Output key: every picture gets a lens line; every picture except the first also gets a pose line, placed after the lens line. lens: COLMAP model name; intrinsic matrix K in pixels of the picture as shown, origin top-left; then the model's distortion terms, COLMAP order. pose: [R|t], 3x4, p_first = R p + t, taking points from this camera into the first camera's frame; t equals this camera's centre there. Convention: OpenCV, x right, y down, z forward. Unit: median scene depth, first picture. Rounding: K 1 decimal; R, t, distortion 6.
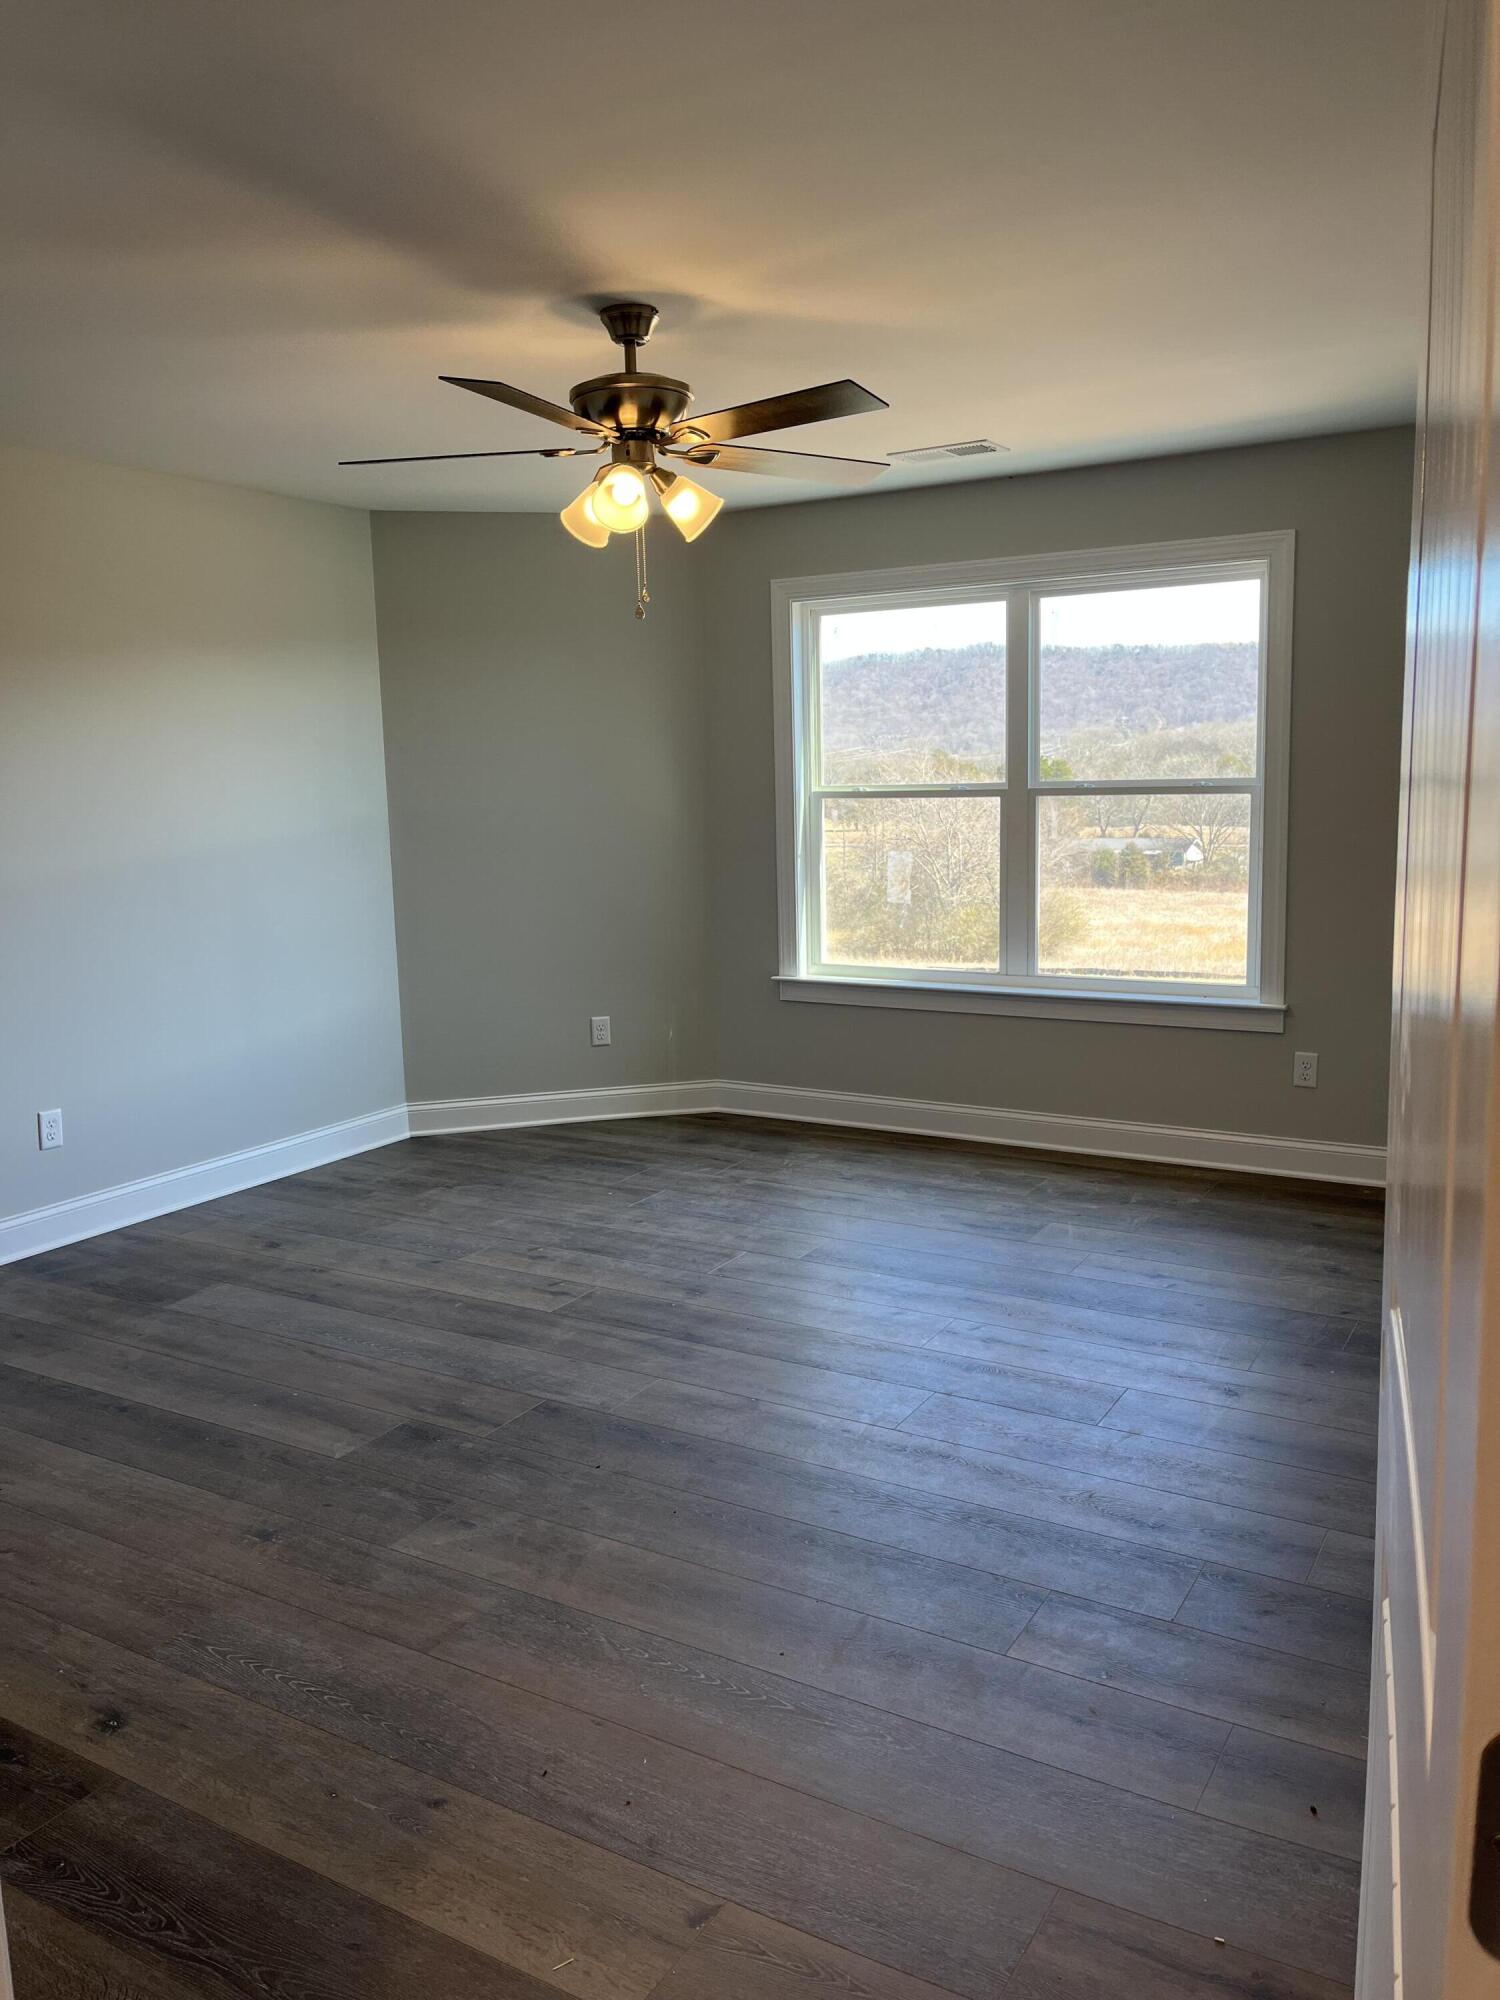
lens RADIAL K [[1525.2, 0, 735.5], [0, 1525.2, 980.2], [0, 0, 1]] dist [0.075028, -0.105834]
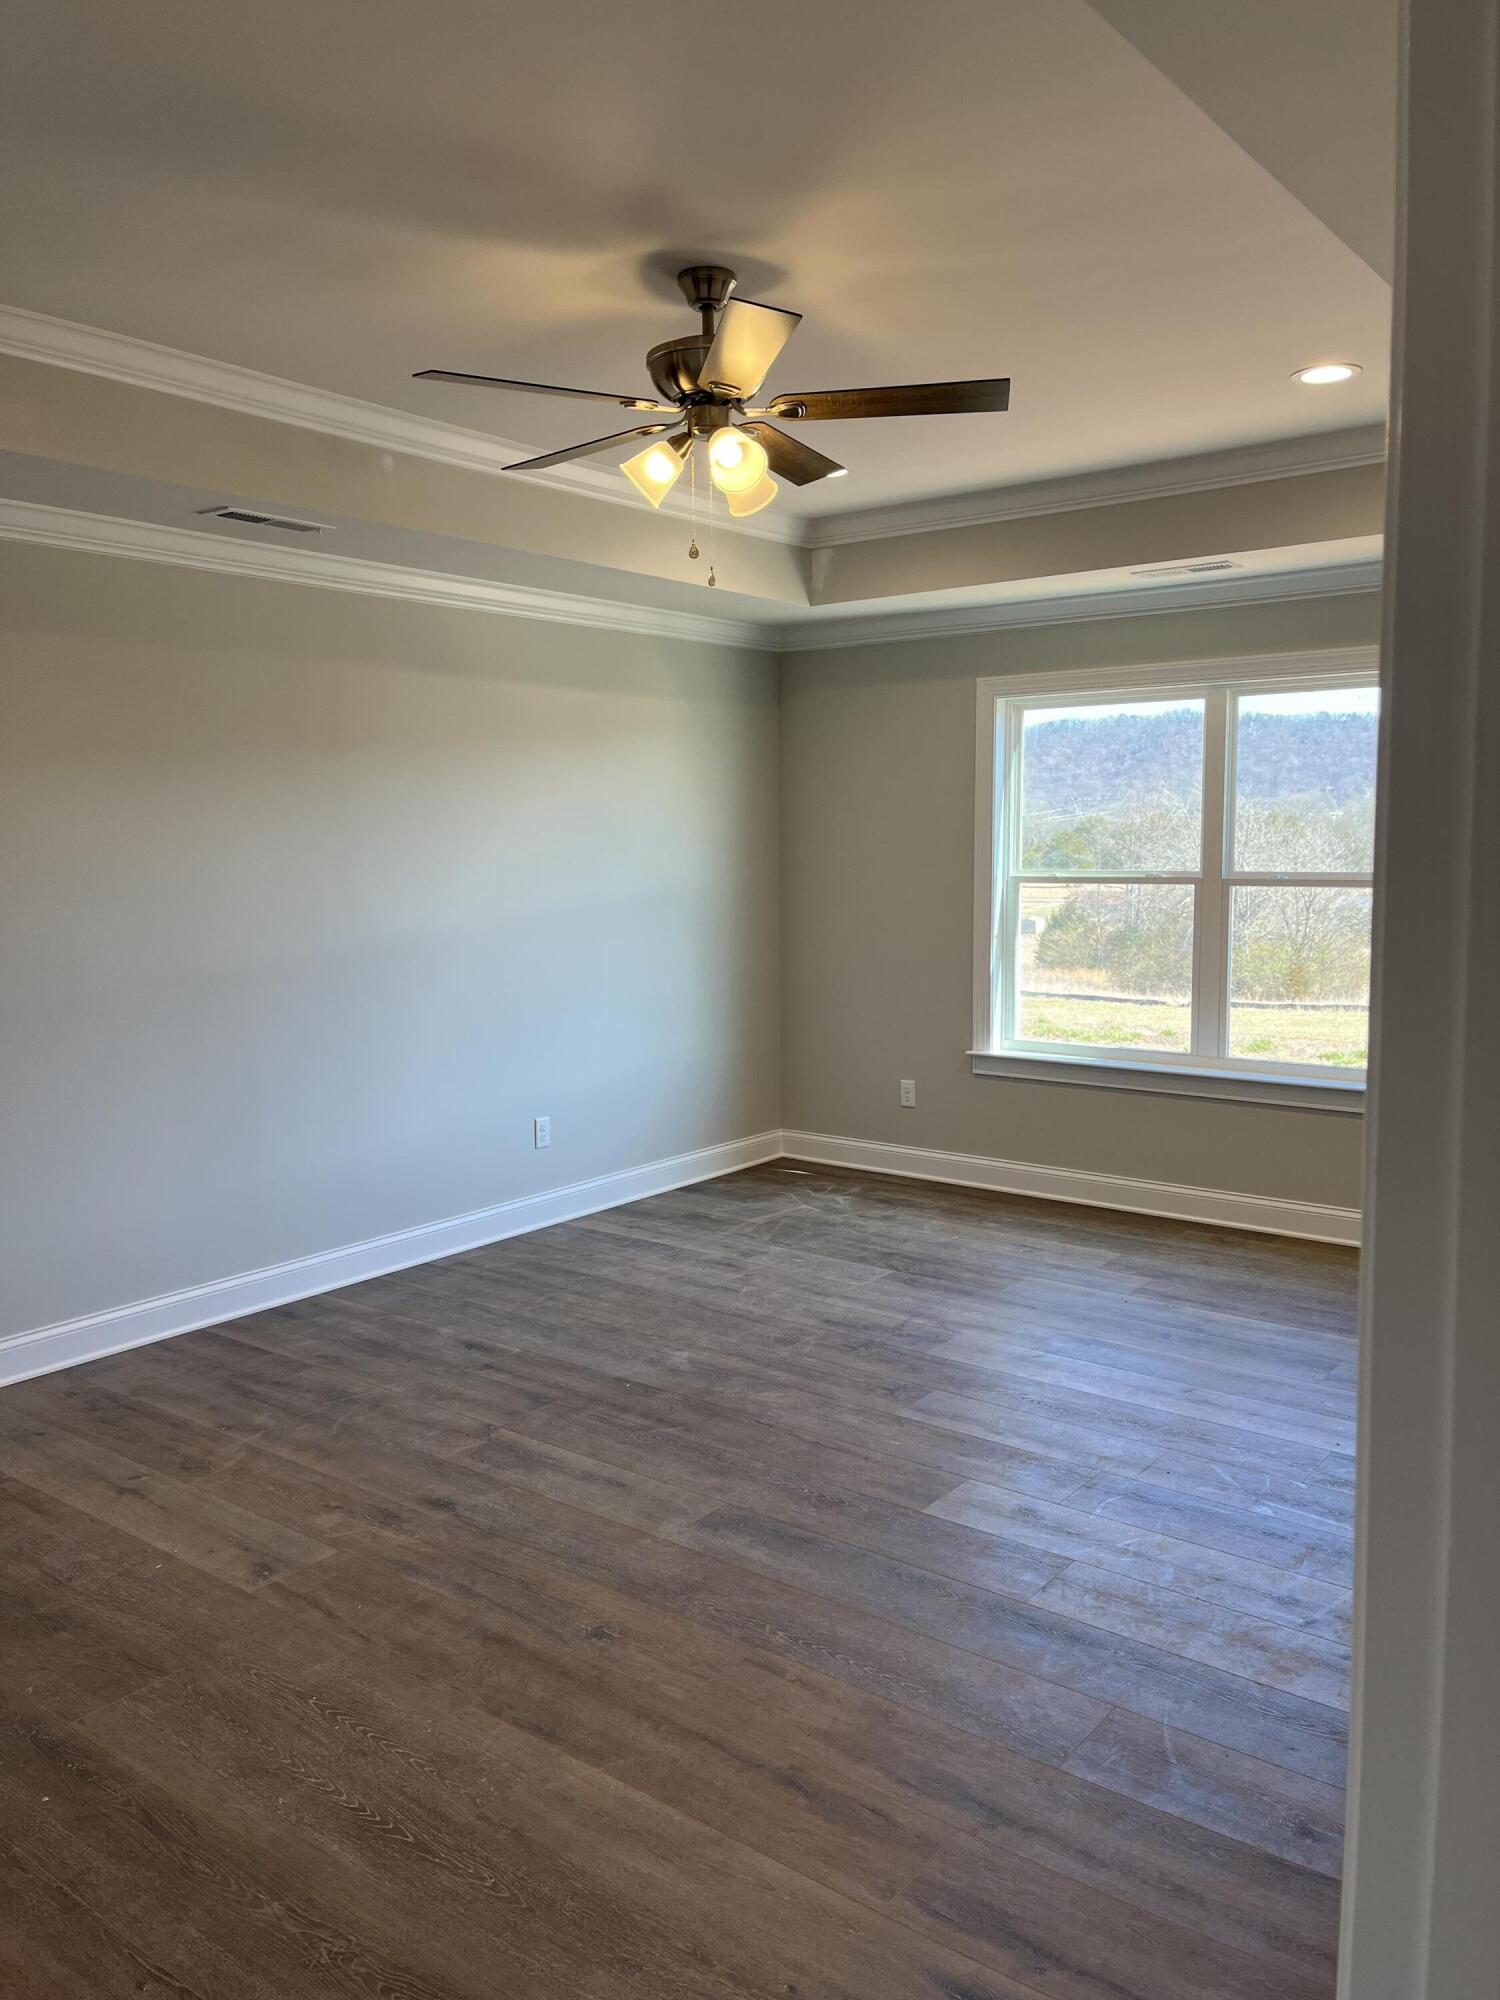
lens RADIAL K [[1525.2, 0, 745.8], [0, 1525.2, 1012.5], [0, 0, 1]] dist [0.075028, -0.105834]
pose [[0.993454, 0.029214, -0.110437, -0.011212], [-0.031430, 0.999337, -0.018378, -0.004916], [0.109827, 0.021729, 0.993713, -0.061089]]
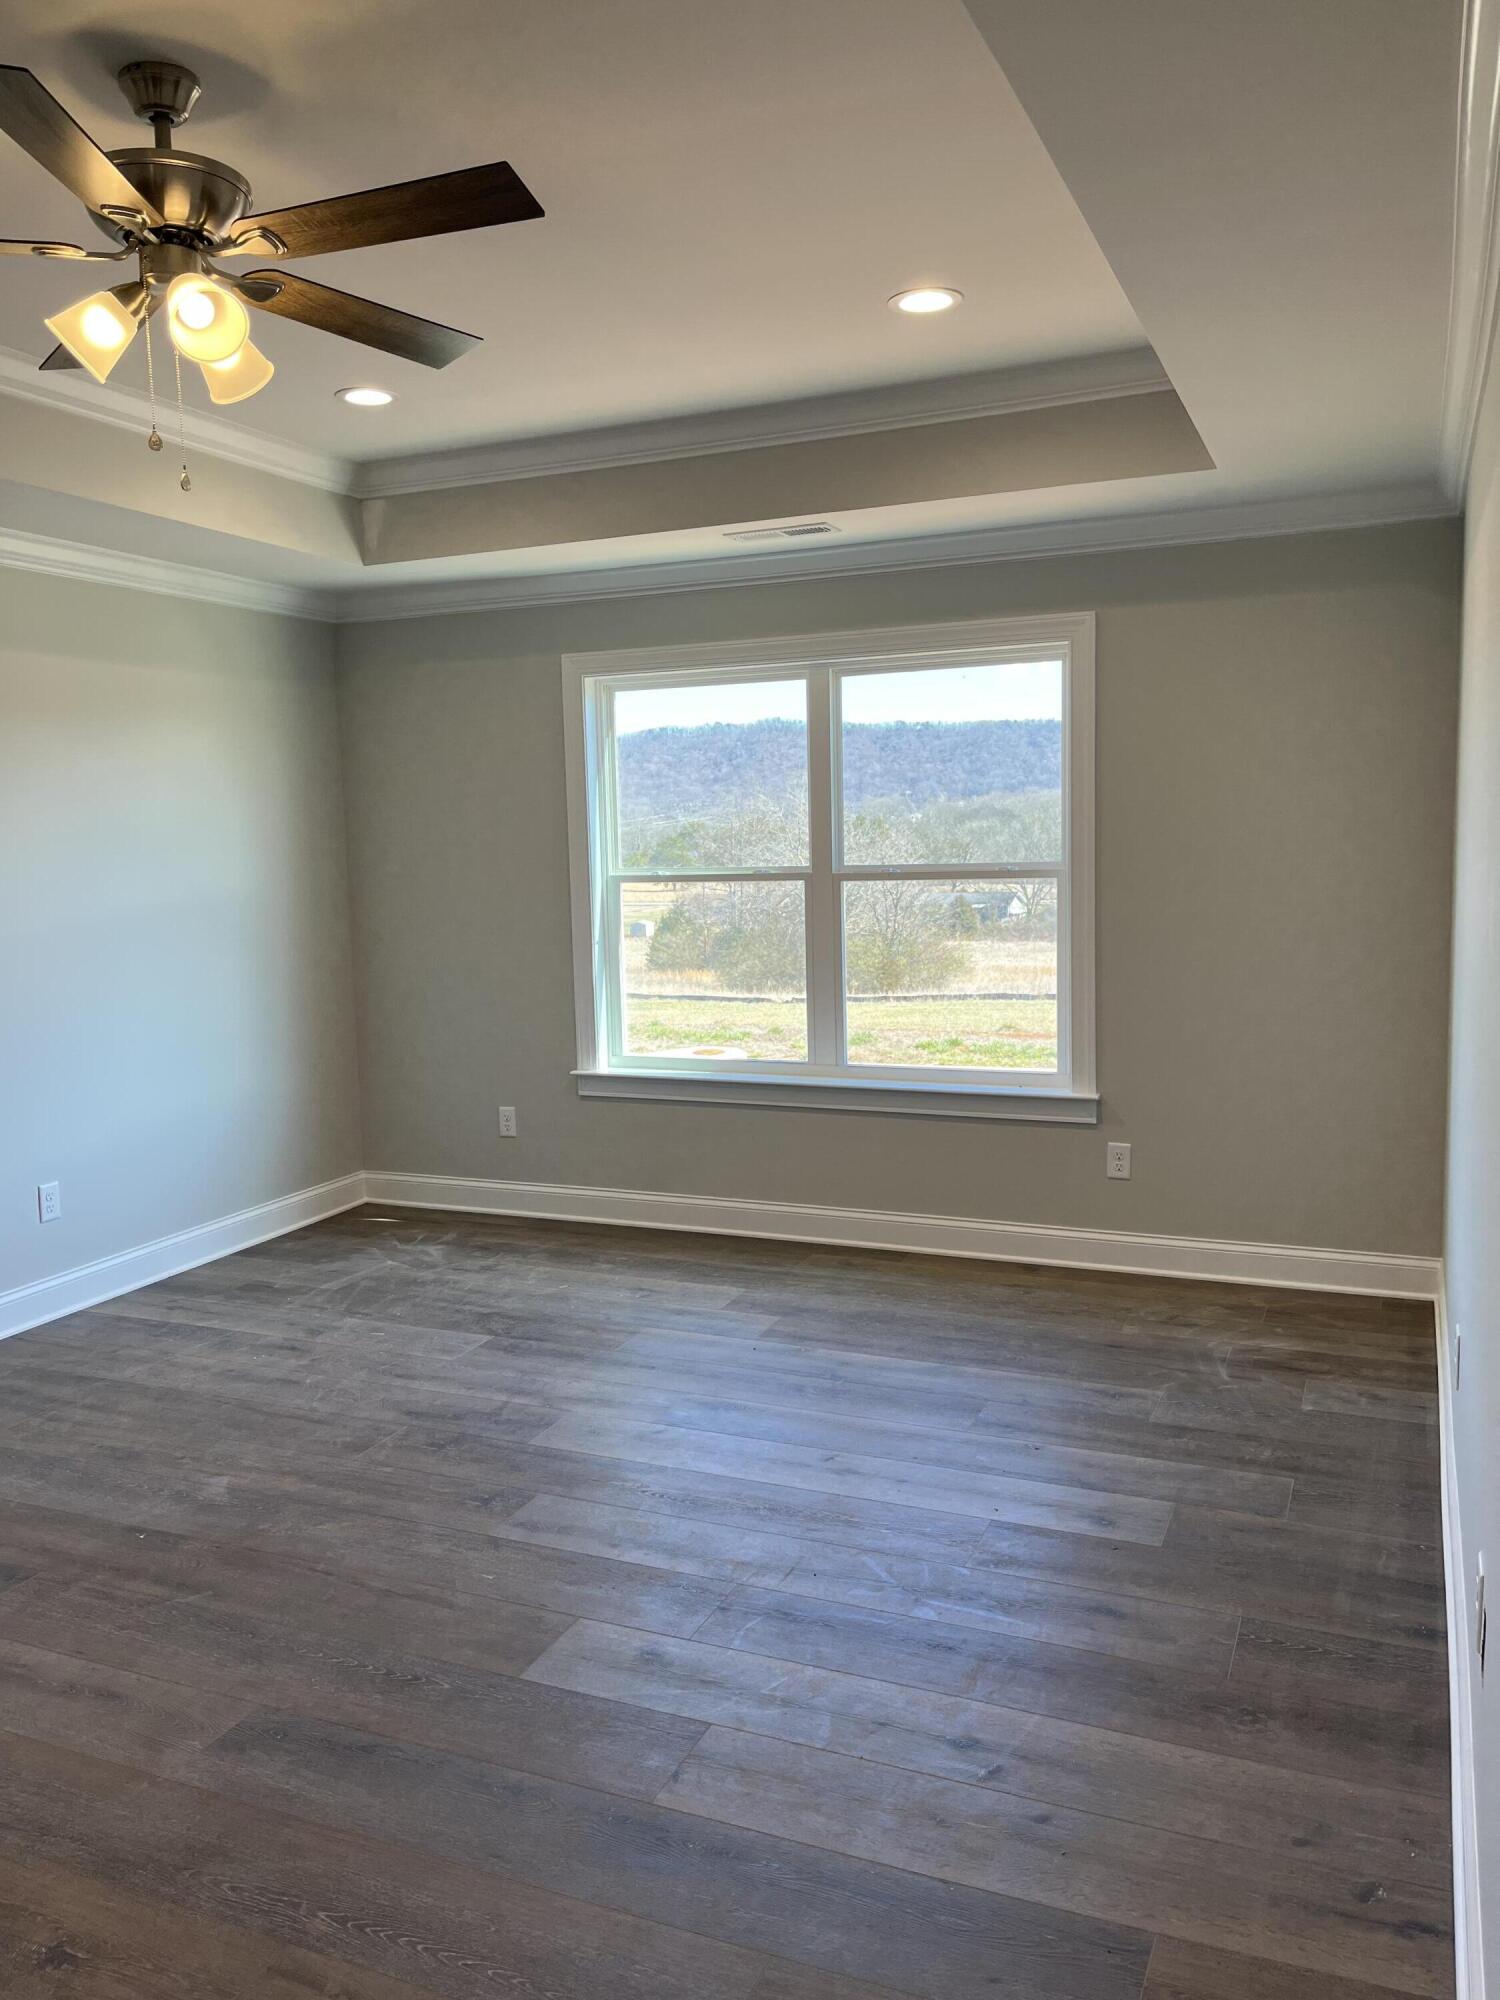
lens RADIAL K [[1525.2, 0, 714.9], [0, 1525.2, 1006.1], [0, 0, 1]] dist [0.075028, -0.105834]
pose [[0.992748, -0.013830, 0.119419, 0.001130], [0.017356, 0.999442, -0.028542, -0.014123], [-0.118958, 0.030407, 0.992434, 0.054283]]
